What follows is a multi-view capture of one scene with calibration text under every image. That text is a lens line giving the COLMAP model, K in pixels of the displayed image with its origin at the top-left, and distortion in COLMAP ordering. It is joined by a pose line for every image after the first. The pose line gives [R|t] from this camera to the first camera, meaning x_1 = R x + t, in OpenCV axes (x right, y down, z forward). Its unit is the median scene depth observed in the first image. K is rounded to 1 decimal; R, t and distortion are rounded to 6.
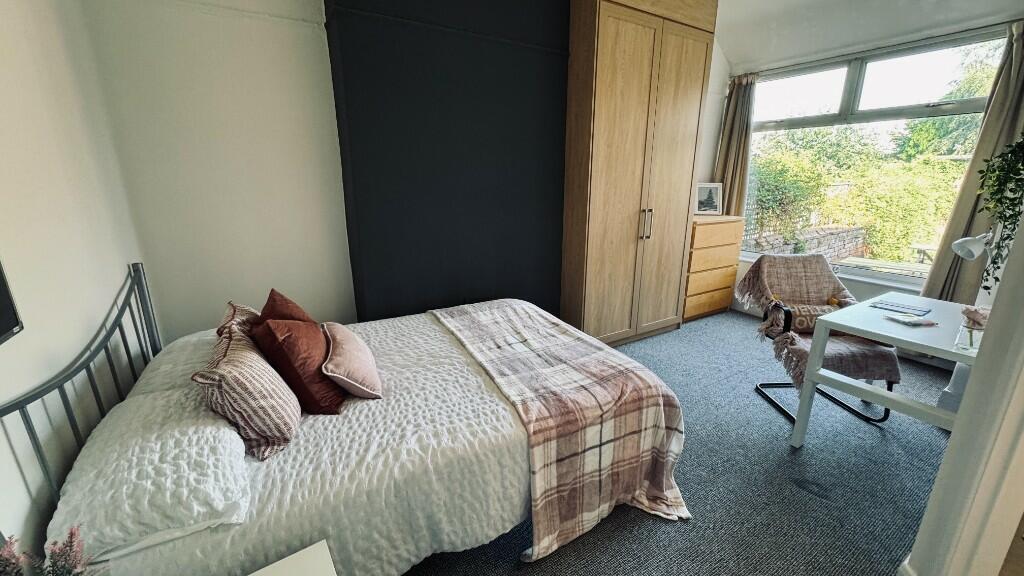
lens RADIAL K [[405.2, 0, 512.9], [0, 405.2, 286.7], [0, 0, 1]] dist [-0.002142, -0.000395]
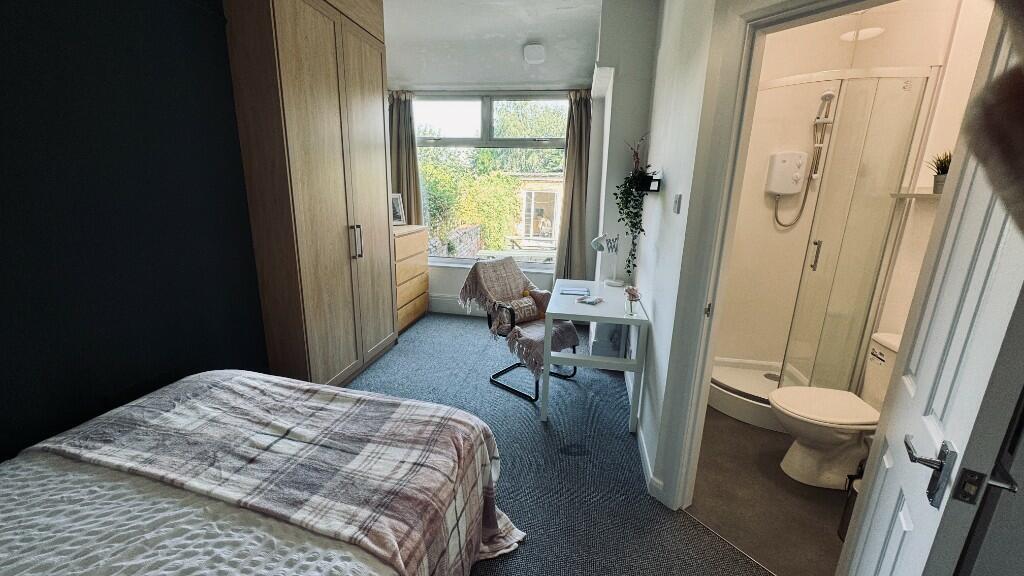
lens RADIAL K [[405.2, 0, 507.3], [0, 405.2, 286.6], [0, 0, 1]] dist [-0.002142, -0.000395]
pose [[0.662943, -0.163499, 0.730599, -0.162661], [0.168944, 0.983362, 0.066765, -0.082453], [-0.729359, 0.079169, 0.679535, 0.214898]]
